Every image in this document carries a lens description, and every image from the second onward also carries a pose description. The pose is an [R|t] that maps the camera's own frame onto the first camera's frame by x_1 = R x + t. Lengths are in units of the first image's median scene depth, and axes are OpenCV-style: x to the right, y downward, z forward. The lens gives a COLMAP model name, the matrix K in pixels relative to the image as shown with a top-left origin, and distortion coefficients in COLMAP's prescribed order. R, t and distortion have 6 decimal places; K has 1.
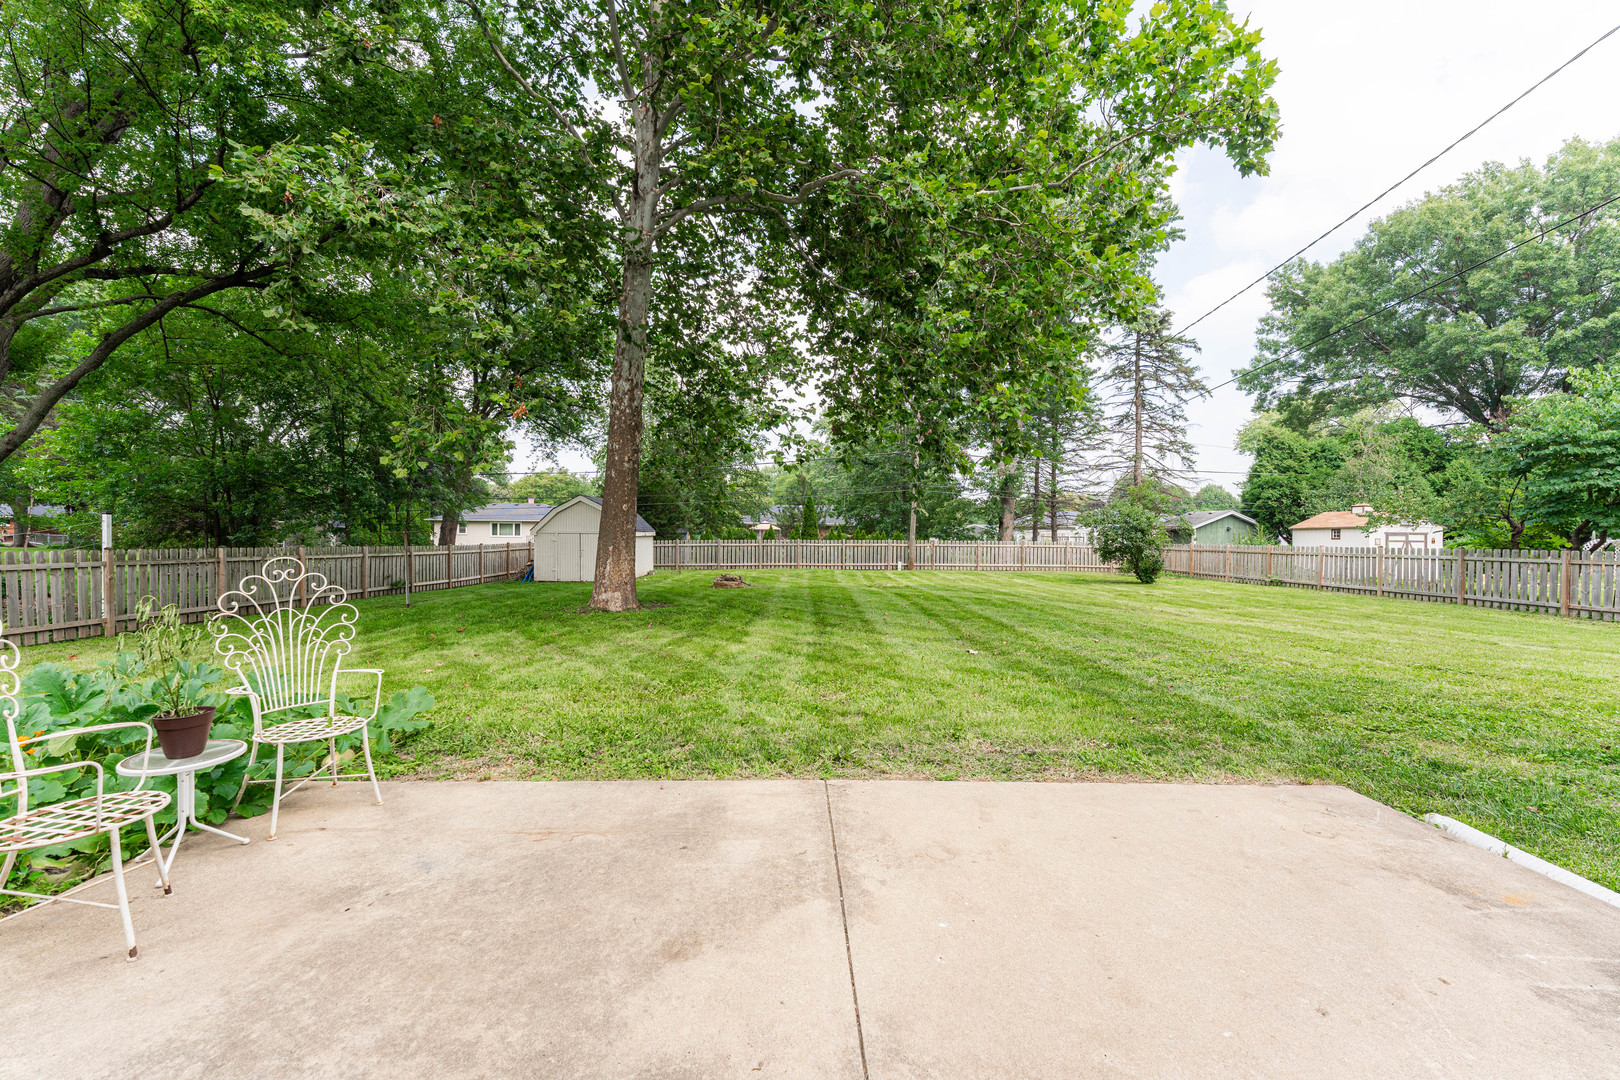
lens RADIAL K [[670.6, 0, 810.0], [0, 670.6, 540.0], [0, 0, 1]] dist [-0.001908, -0.000413]
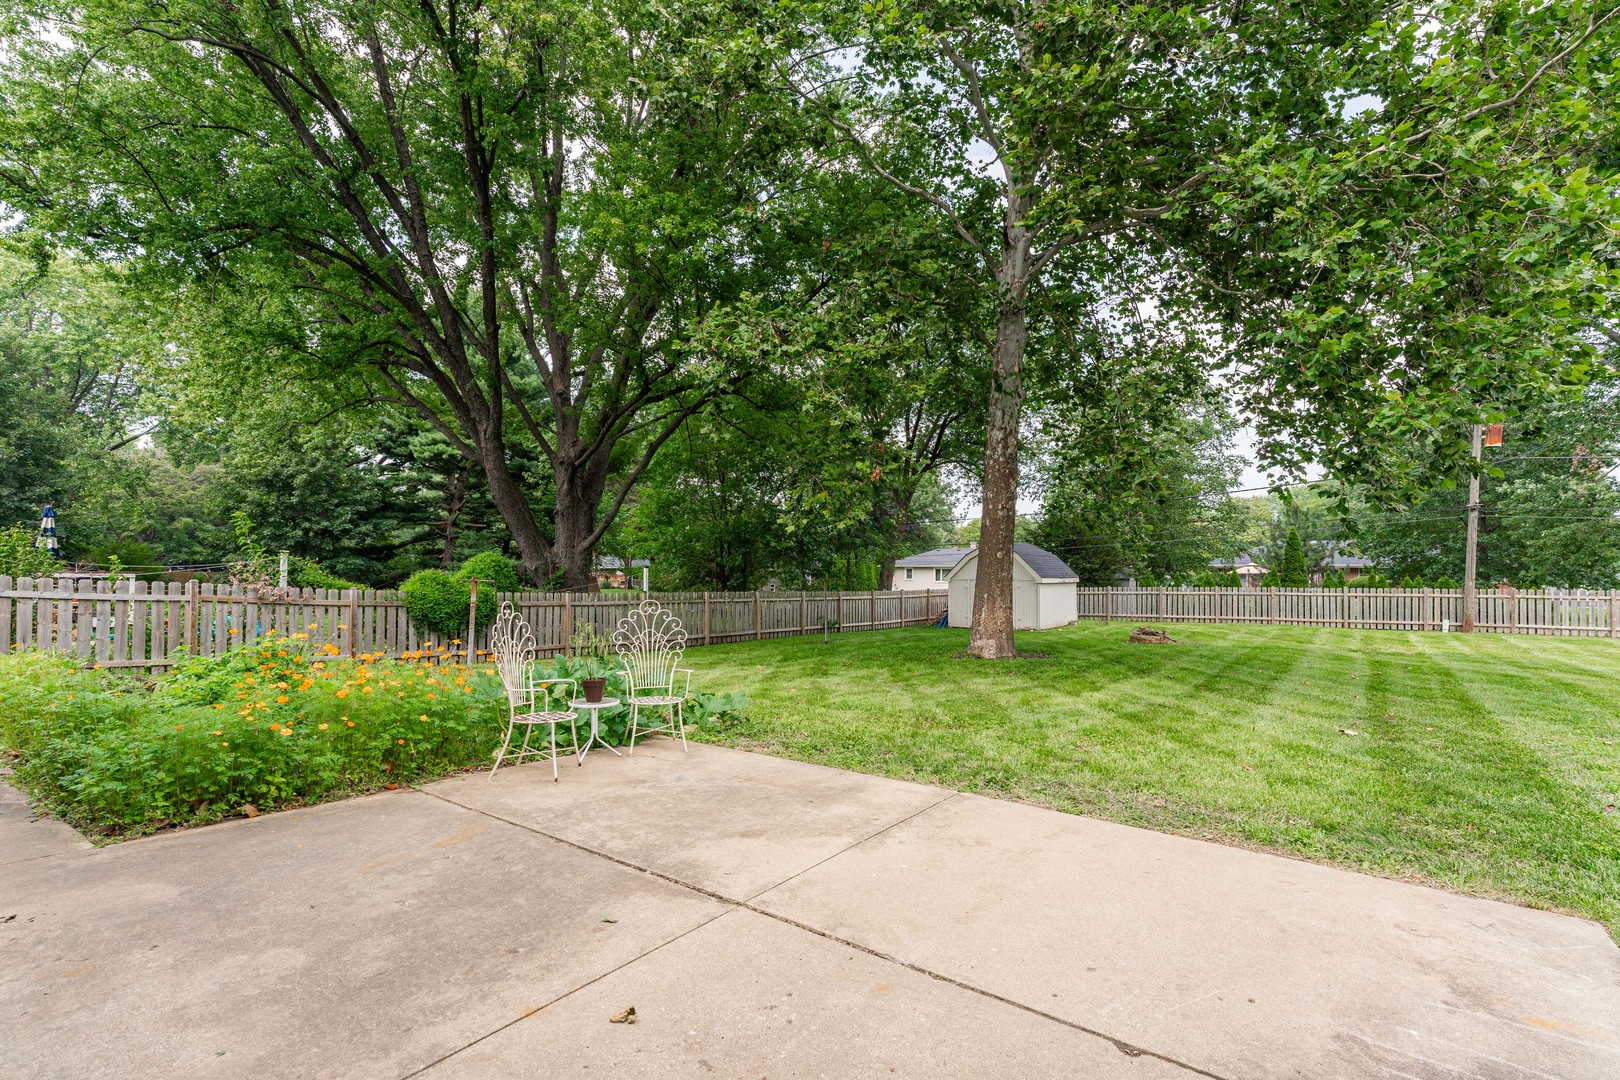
lens RADIAL K [[741.4, 0, 784.3], [0, 741.4, 557.0], [0, 0, 1]] dist [0.000266, -0.000169]
pose [[0.783232, -0.019638, -0.621419, 0.109866], [-0.004117, 0.999315, -0.036769, -0.002703], [0.621716, 0.031357, 0.782615, -0.045974]]
